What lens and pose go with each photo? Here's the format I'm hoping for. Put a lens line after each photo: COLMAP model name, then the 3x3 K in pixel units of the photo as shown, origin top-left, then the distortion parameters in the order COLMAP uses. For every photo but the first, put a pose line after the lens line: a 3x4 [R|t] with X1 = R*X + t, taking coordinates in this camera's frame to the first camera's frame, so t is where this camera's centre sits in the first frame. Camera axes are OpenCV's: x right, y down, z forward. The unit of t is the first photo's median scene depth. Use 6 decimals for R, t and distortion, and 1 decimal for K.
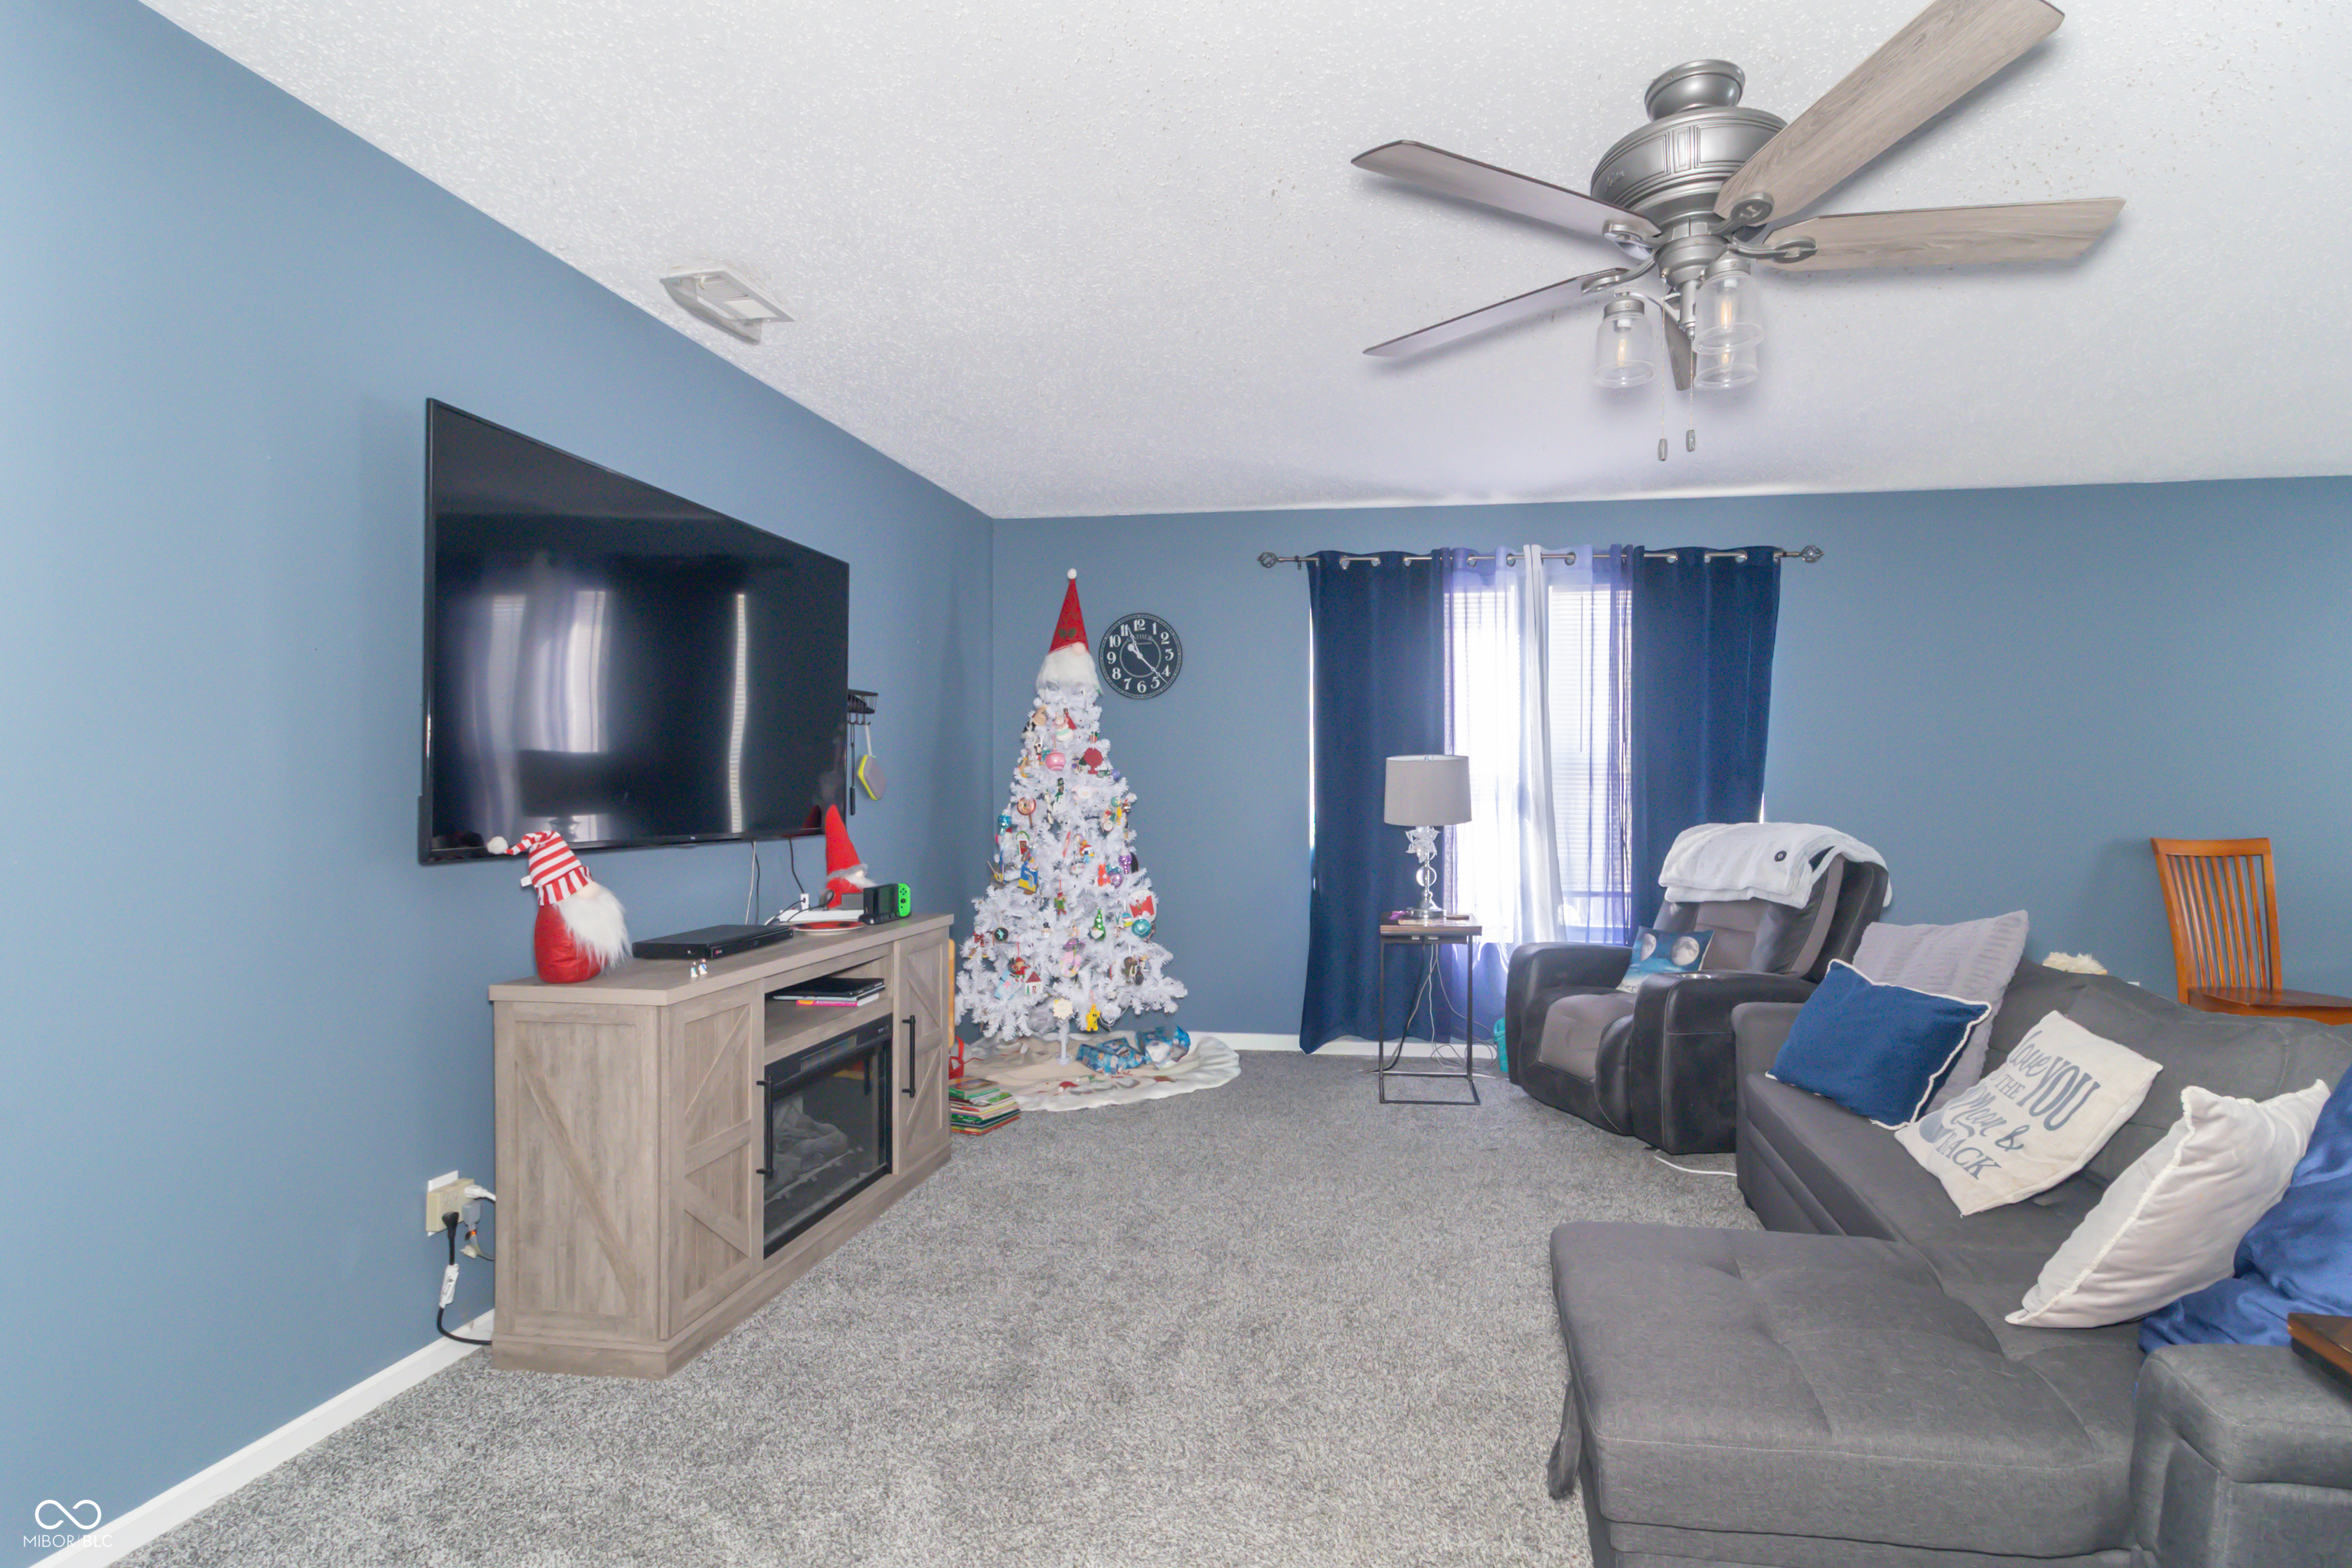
lens RADIAL K [[1114.4, 0, 1176.0], [0, 1114.4, 784.0], [0, 0, 1]] dist [0.000769, 0.000065]
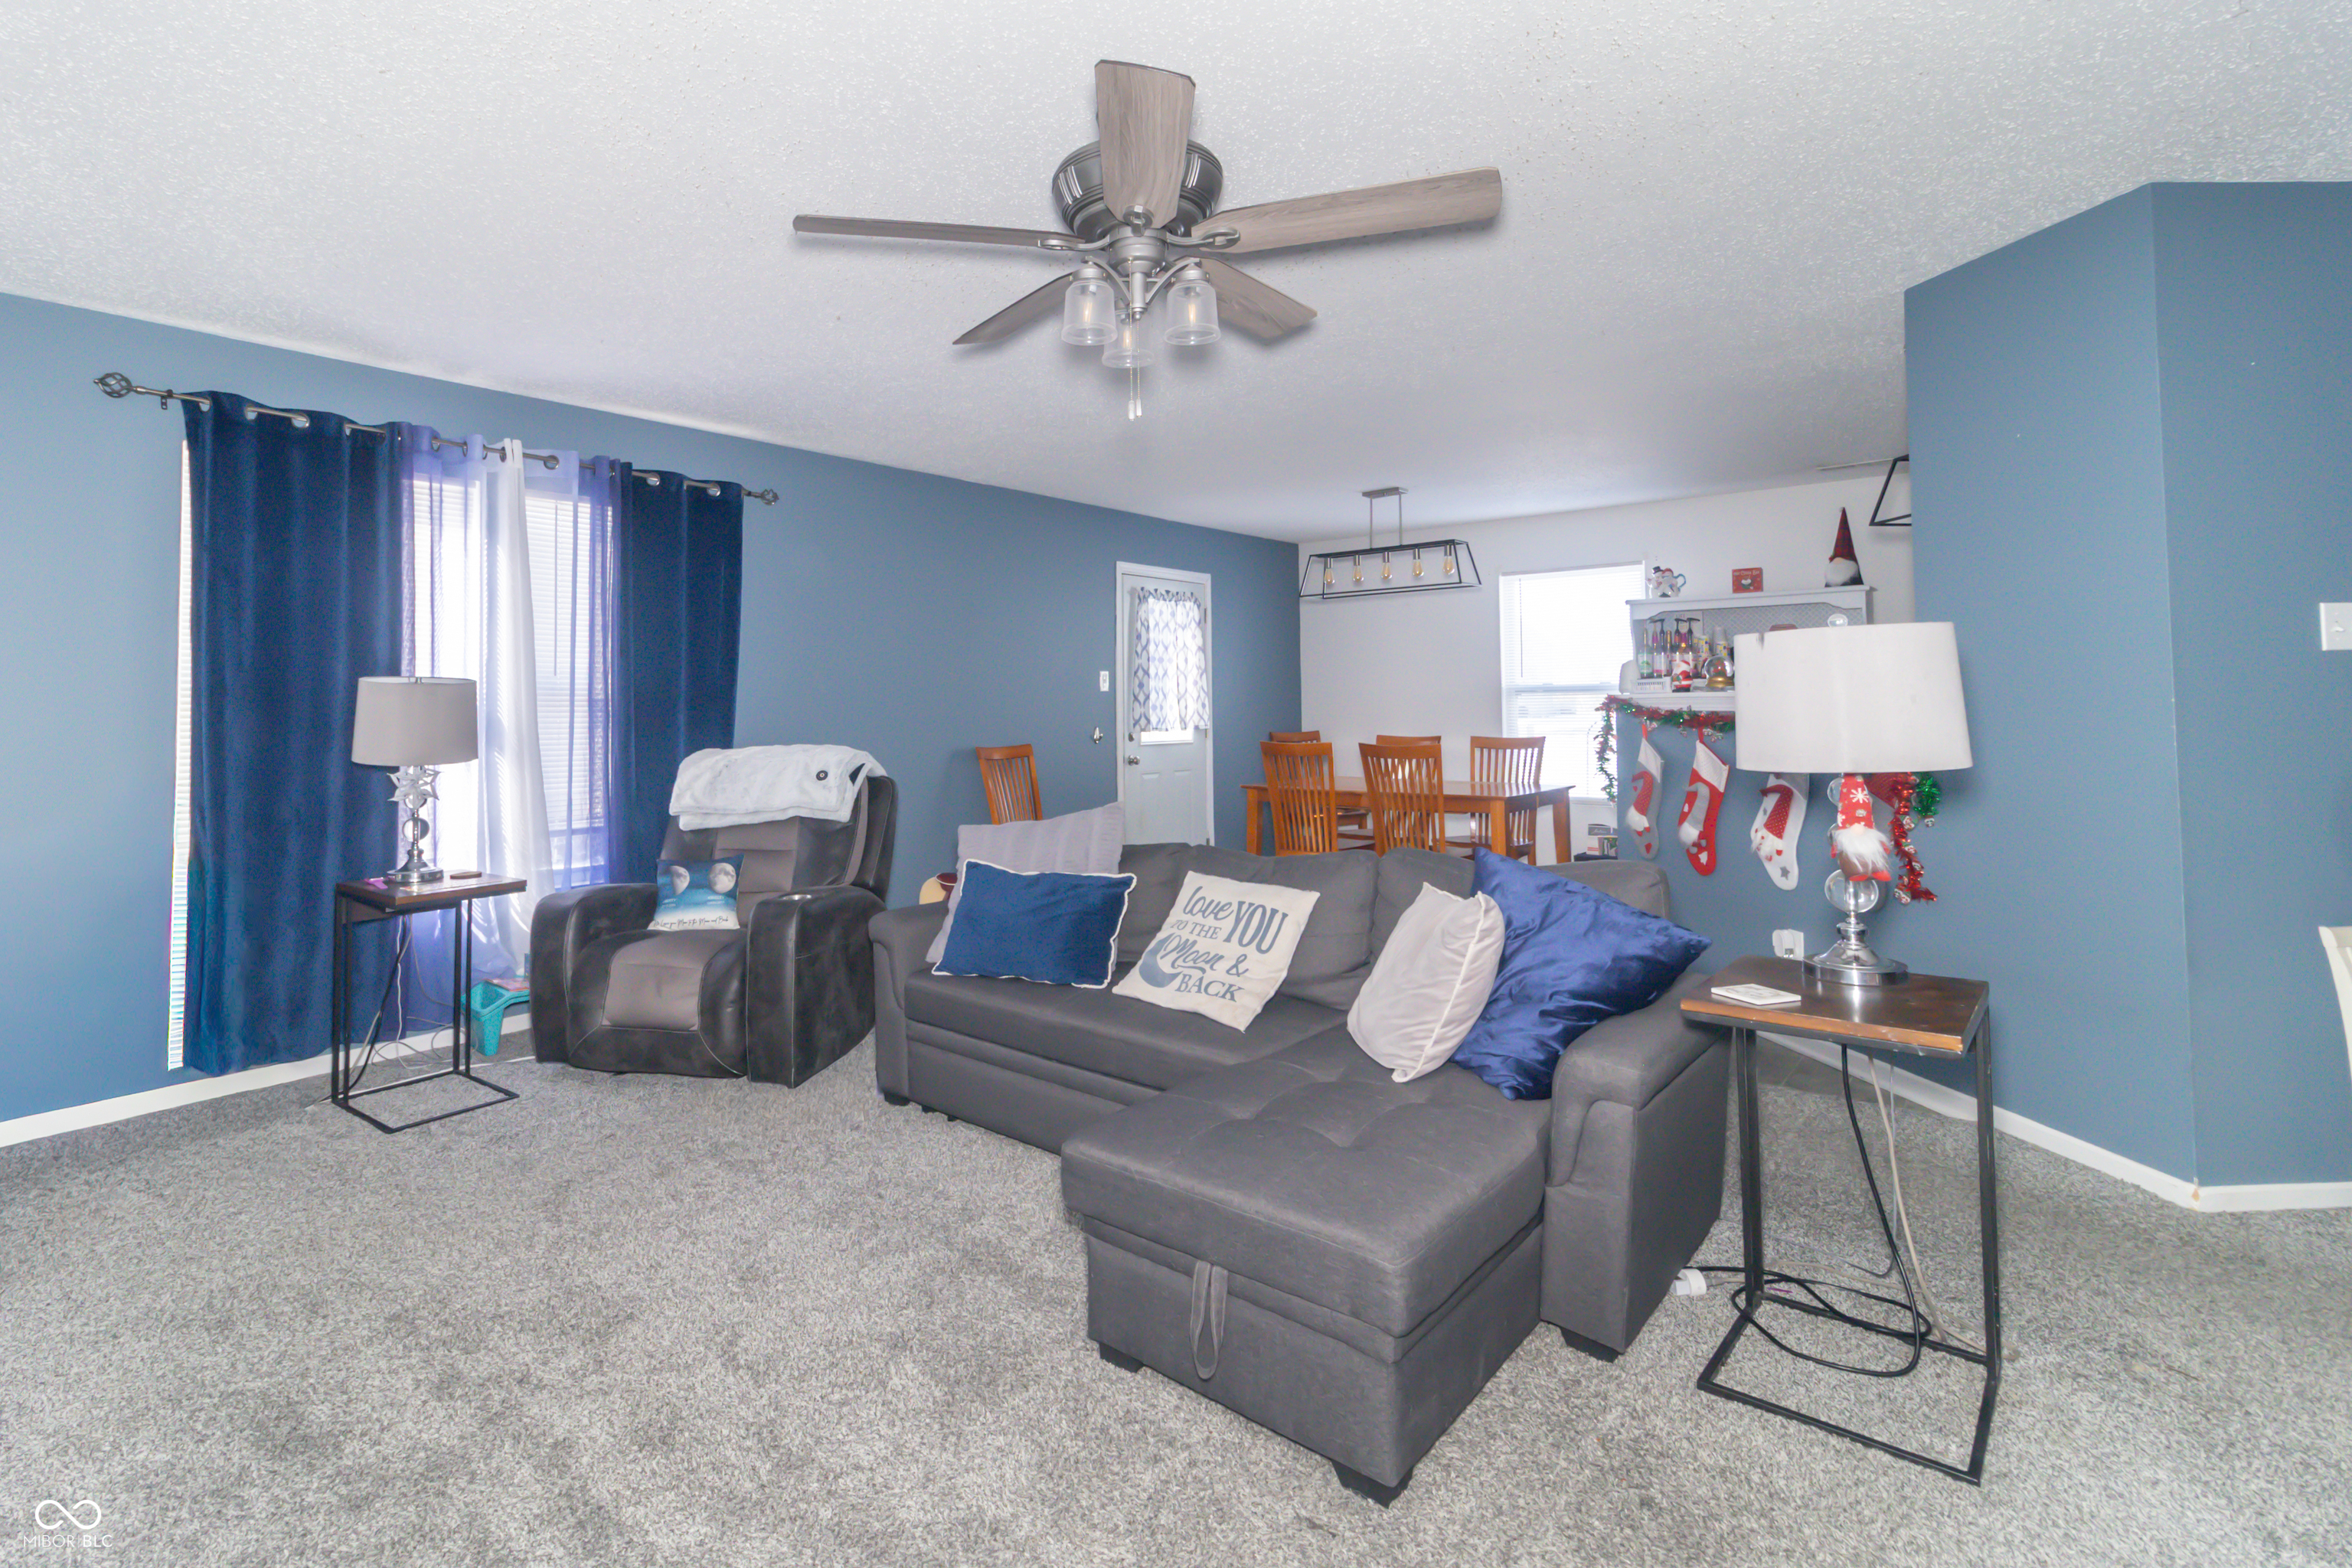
lens RADIAL K [[1103.0, 0, 1177.3], [0, 1103.0, 660.4], [0, 0, 1]] dist [0.001261, 0.000041]
pose [[0.541357, 0.026976, 0.840360, -0.139674], [0.011287, 0.999162, -0.039345, -0.000443], [-0.840717, 0.030785, 0.540599, 0.107300]]
